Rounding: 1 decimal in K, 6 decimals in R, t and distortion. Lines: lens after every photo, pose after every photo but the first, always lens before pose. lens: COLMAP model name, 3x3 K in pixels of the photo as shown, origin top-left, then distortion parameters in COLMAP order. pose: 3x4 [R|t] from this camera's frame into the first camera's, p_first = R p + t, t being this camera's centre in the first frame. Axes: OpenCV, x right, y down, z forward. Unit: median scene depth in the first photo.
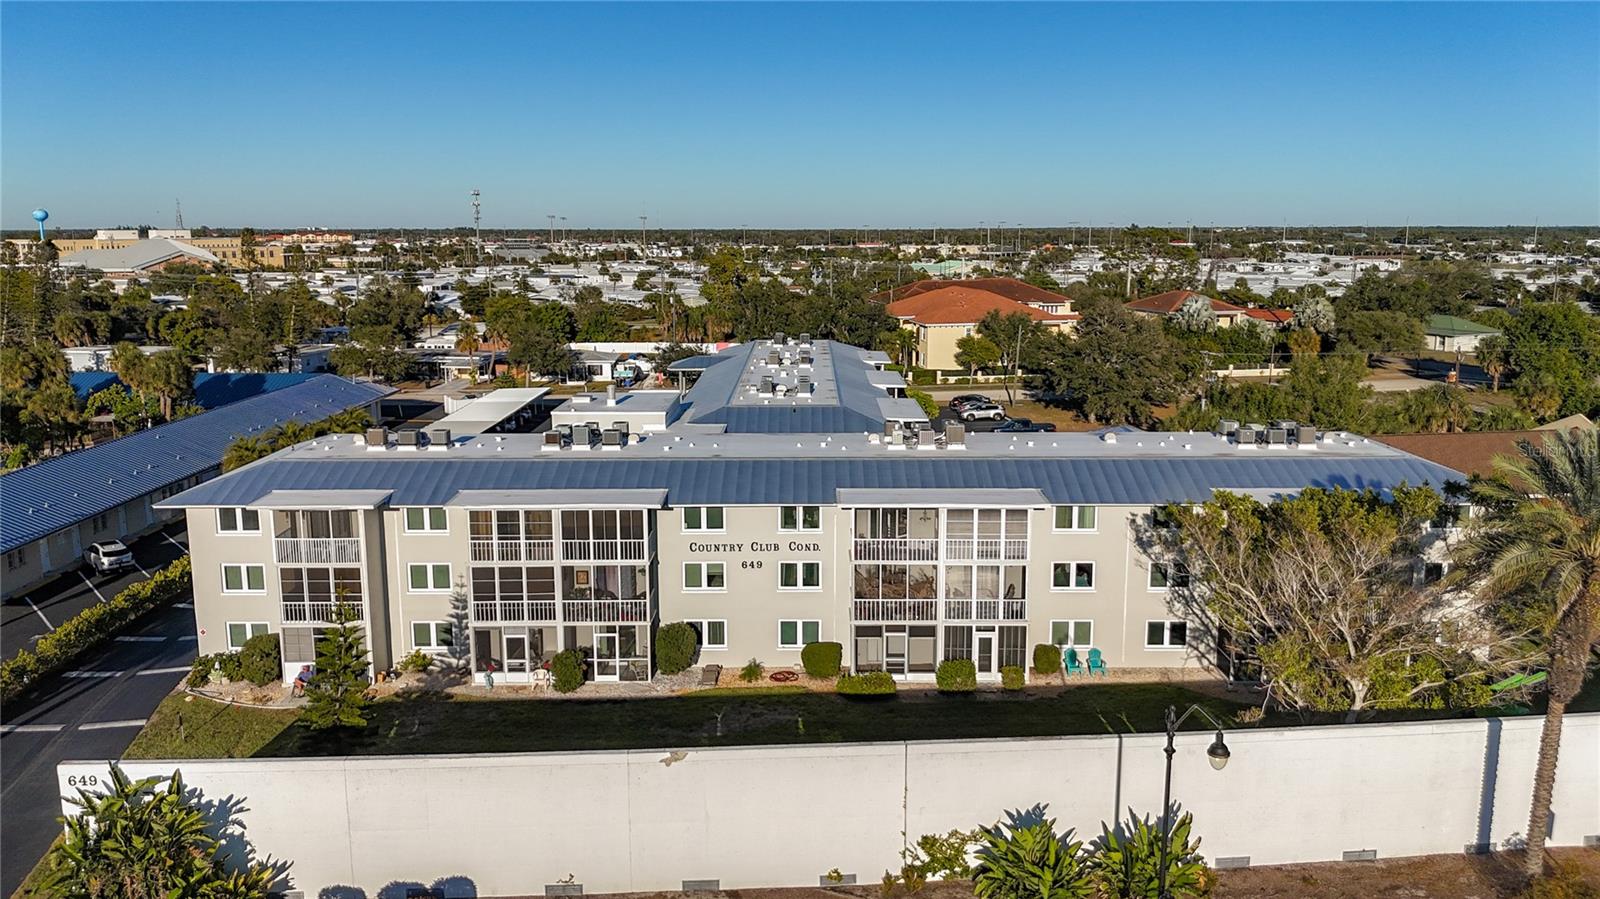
lens RADIAL K [[1229.7, 0, 841.5], [0, 1229.7, 444.3], [0, 0, 1]] dist [0.030223, -0.059695]
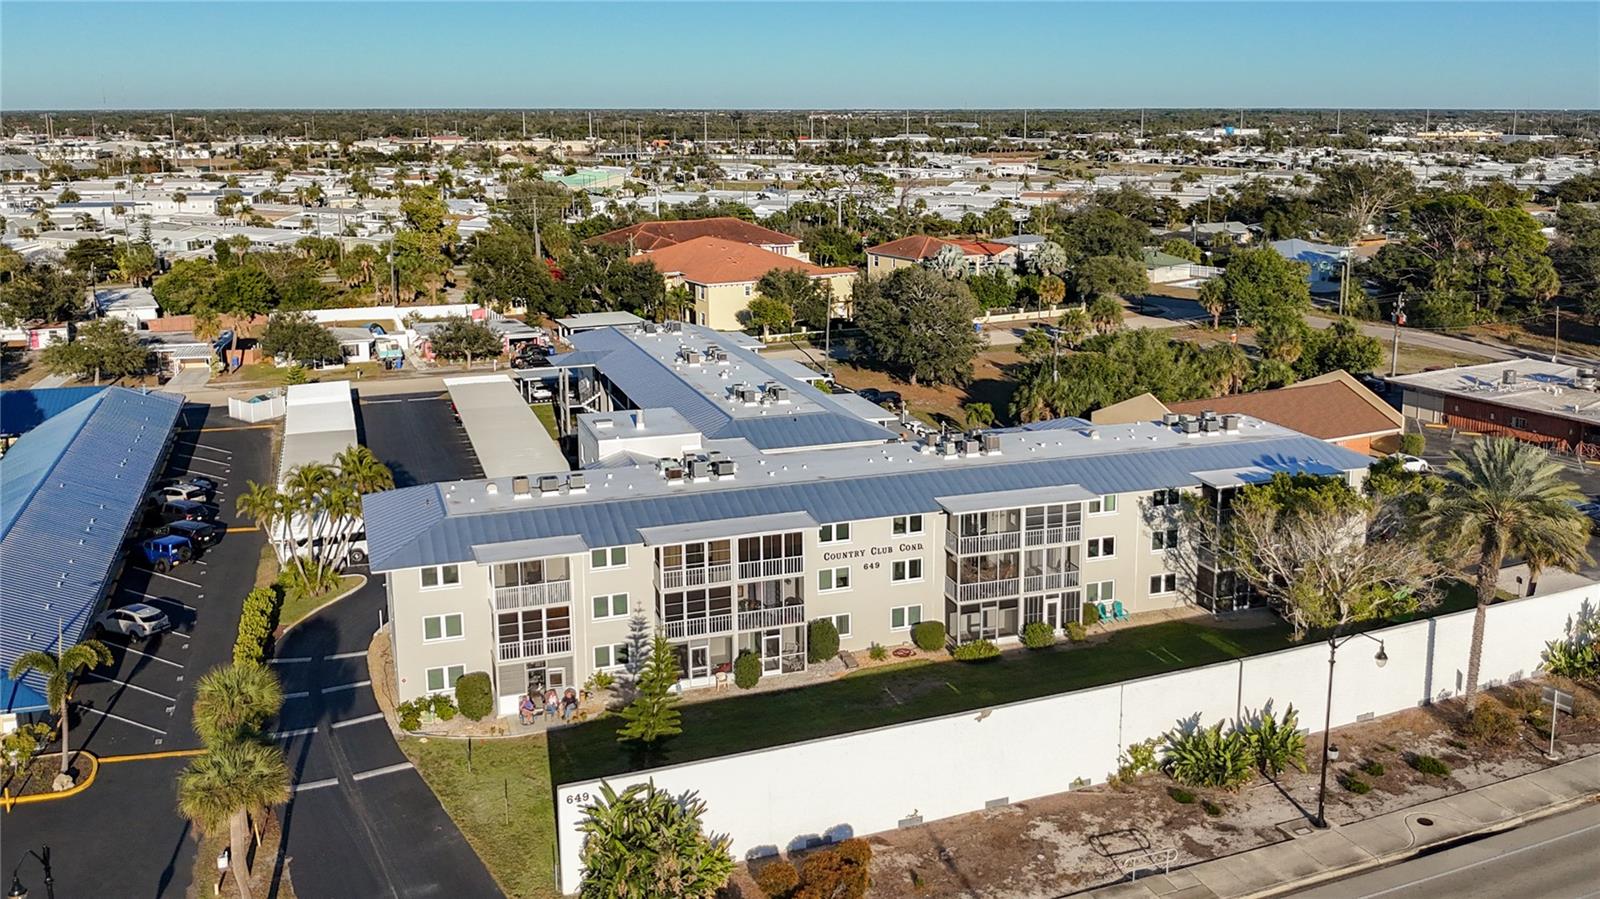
lens RADIAL K [[1417.5, 0, 912.1], [0, 1417.5, 362.9], [0, 0, 1]] dist [0.029882, -0.089941]
pose [[0.935947, -0.057388, 0.347432, -0.519586], [0.056250, 0.998327, 0.013370, -0.122876], [-0.347618, 0.007030, 0.937610, -0.351727]]
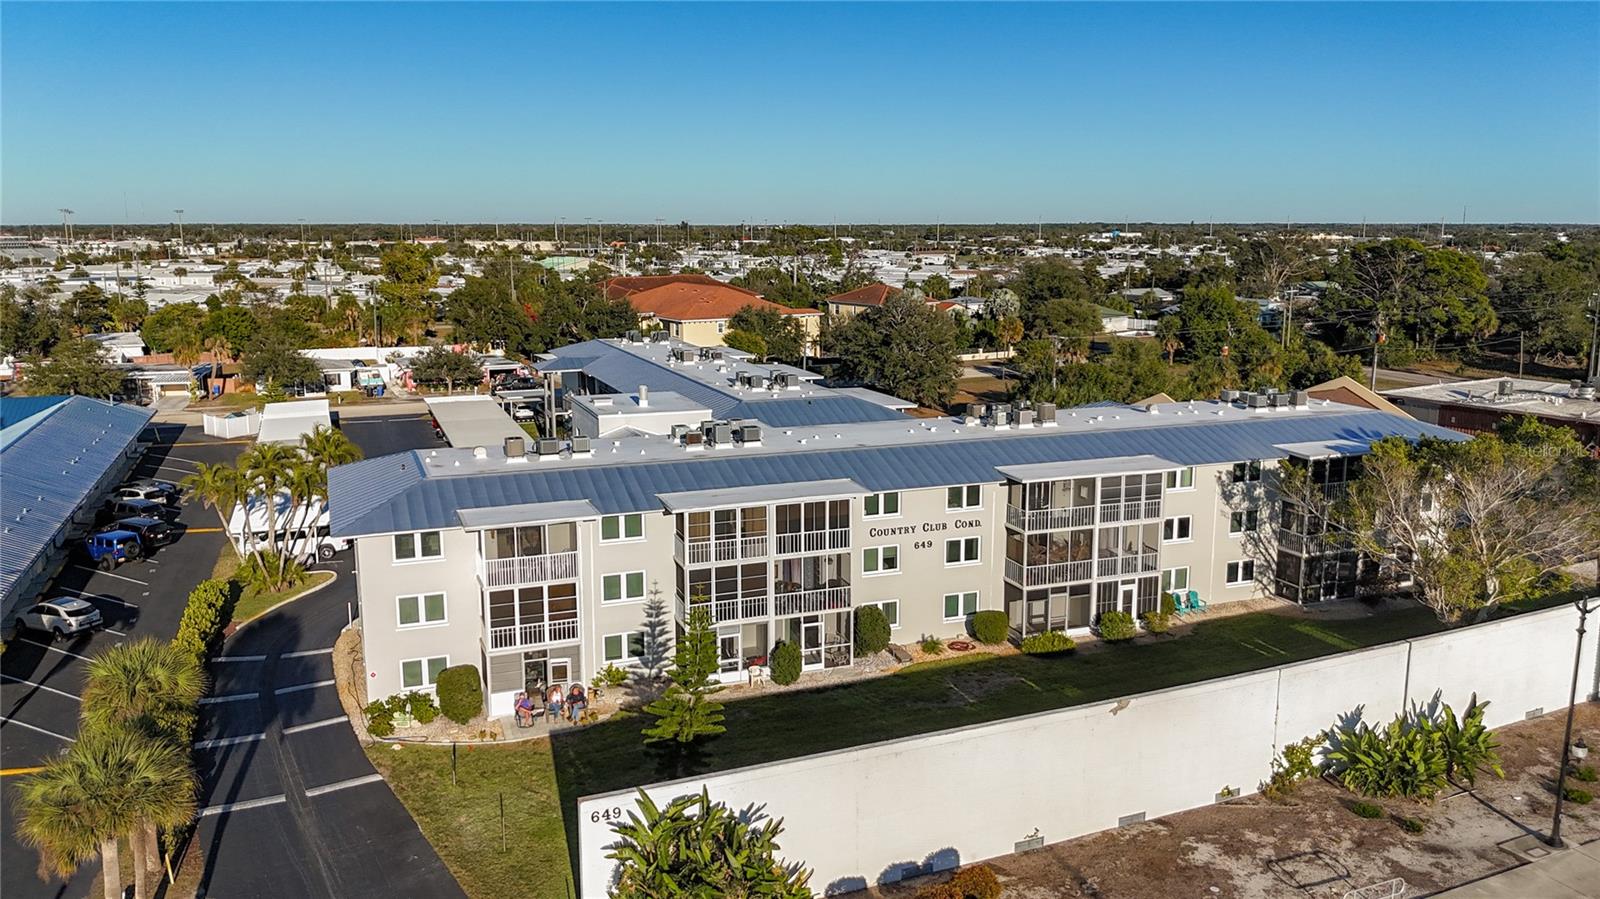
lens RADIAL K [[1229.7, 0, 843.3], [0, 1229.7, 437.2], [0, 0, 1]] dist [0.030223, -0.059695]
pose [[0.933092, -0.059811, 0.354628, -0.508433], [0.060776, 0.998116, 0.008428, -0.007383], [-0.354464, 0.013689, 0.934969, 0.034892]]
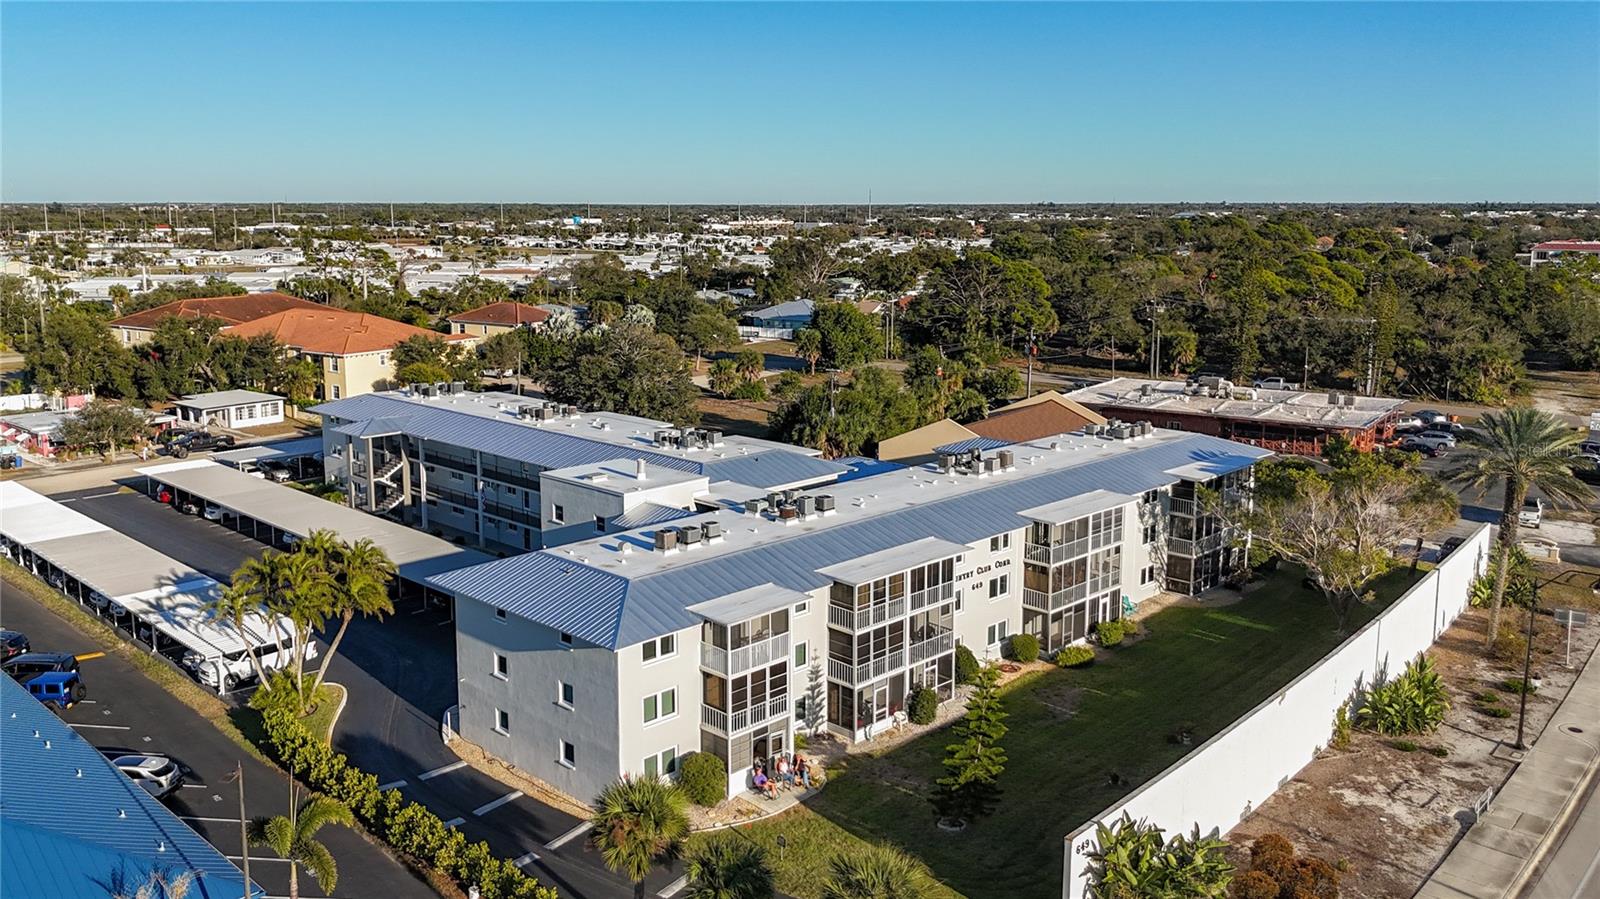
lens RADIAL K [[1277.1, 0, 811.6], [0, 1277.1, 376.7], [0, 0, 1]] dist [0.021008, -0.025751]
pose [[0.710612, -0.090405, 0.697751, -1.074183], [0.118566, 0.992915, 0.007896, -0.141500], [-0.693522, 0.077118, 0.716296, 0.178224]]
